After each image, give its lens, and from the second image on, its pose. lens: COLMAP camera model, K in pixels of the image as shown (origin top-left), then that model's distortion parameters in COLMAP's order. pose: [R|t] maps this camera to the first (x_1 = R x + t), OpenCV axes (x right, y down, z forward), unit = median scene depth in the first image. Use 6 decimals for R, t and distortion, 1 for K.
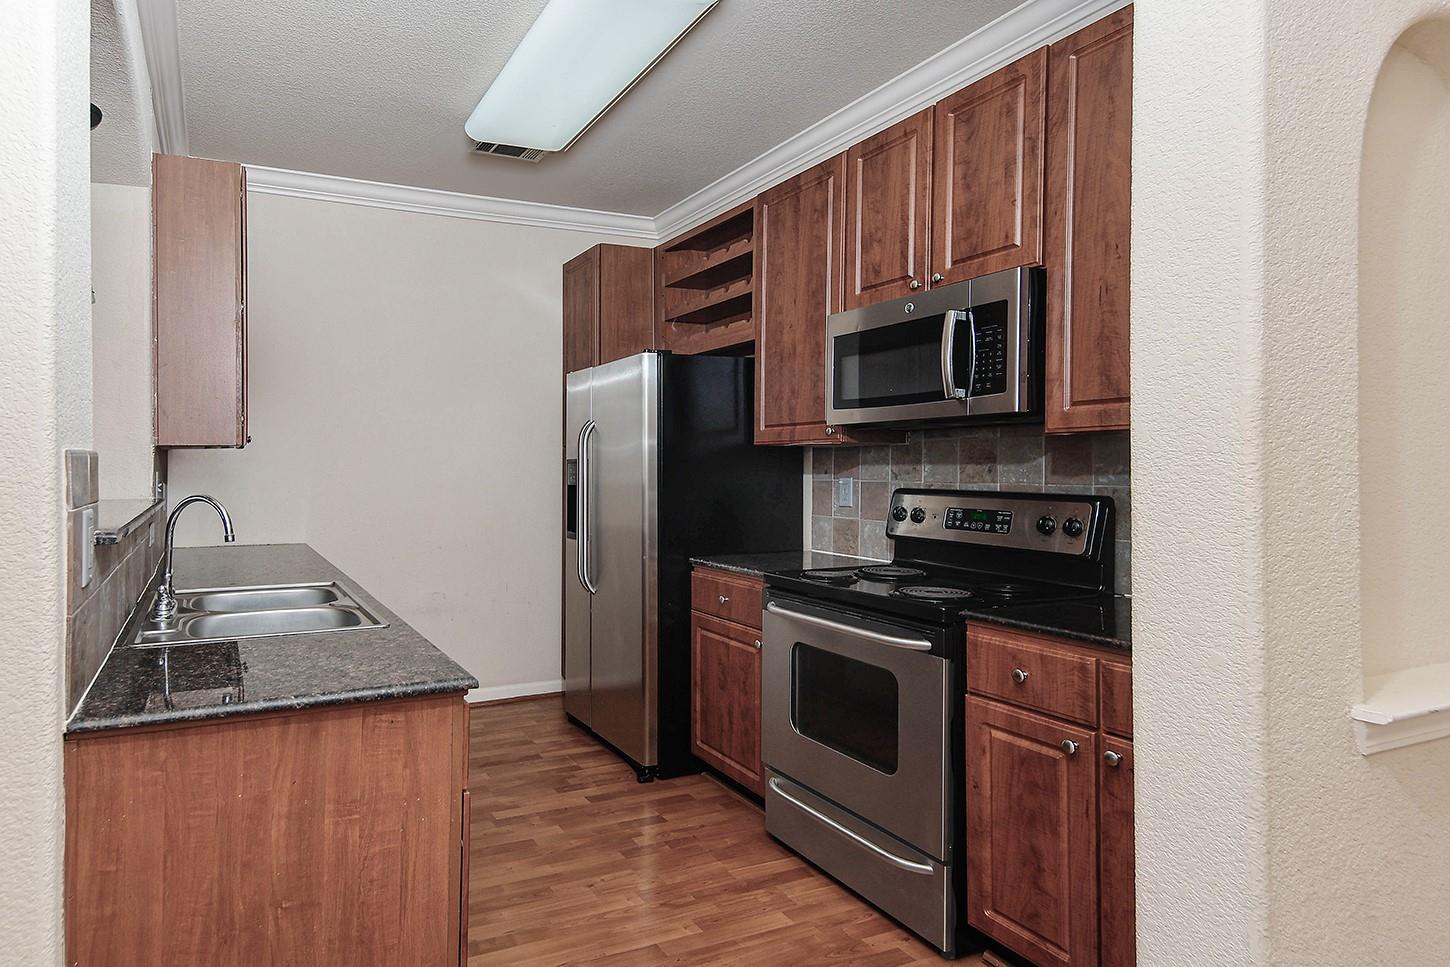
lens RADIAL K [[825.5, 0, 609.9], [0, 825.5, 487.8], [0, 0, 1]] dist [0.068318, -0.070397]
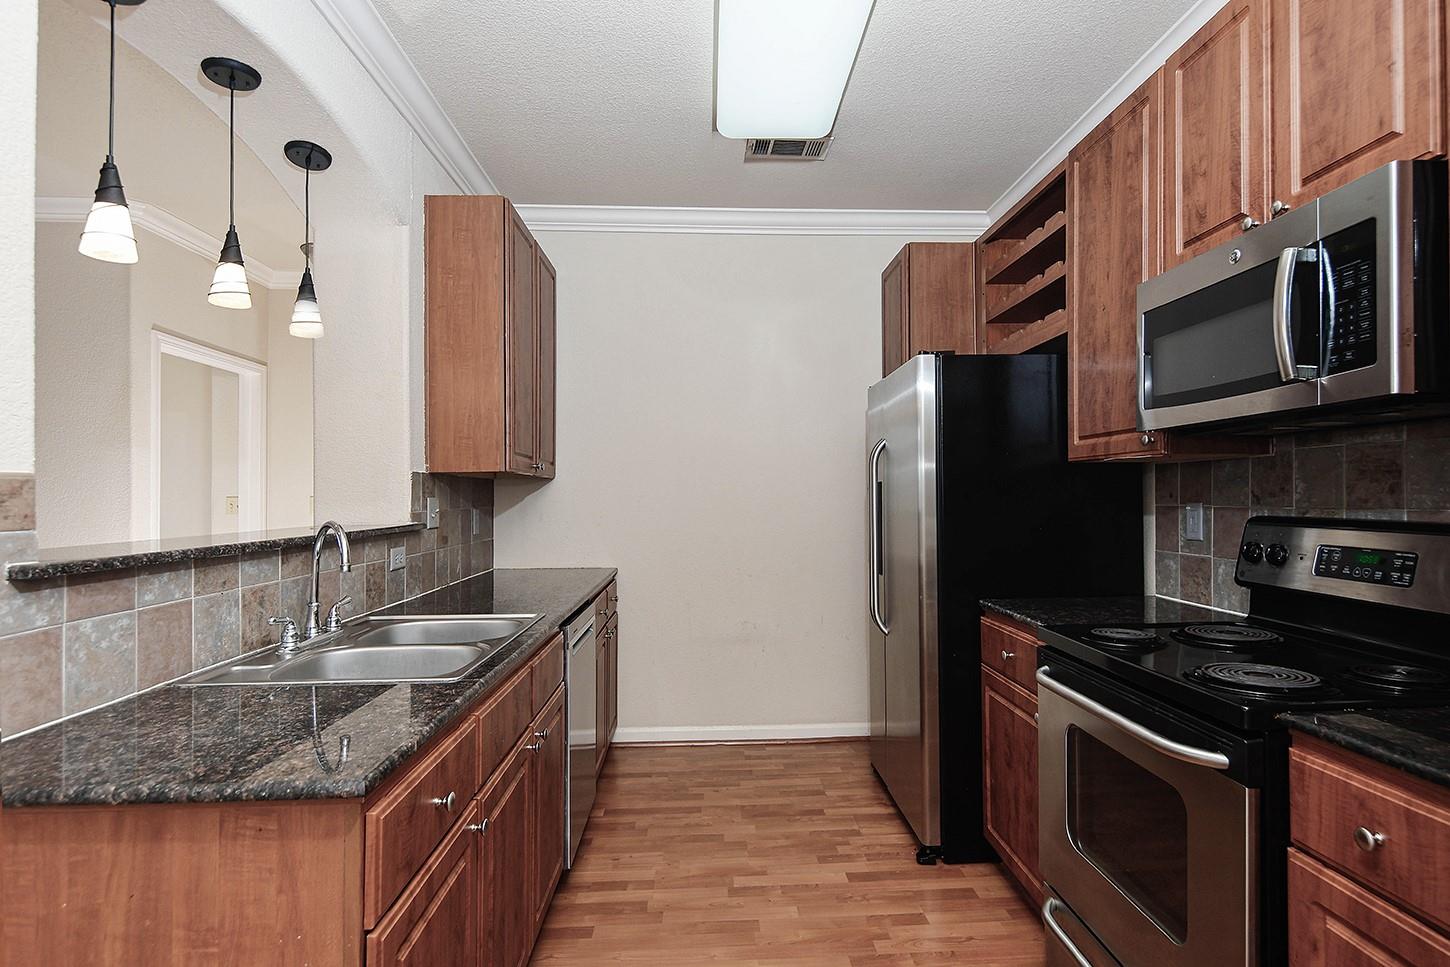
lens RADIAL K [[804.6, 0, 721.1], [0, 804.6, 501.4], [0, 0, 1]] dist [0.026170, -0.021370]
pose [[0.941393, -0.003120, -0.337297, 0.167109], [-0.002218, 0.999878, -0.015439, -0.000679], [0.337304, 0.015282, 0.941272, 0.204111]]
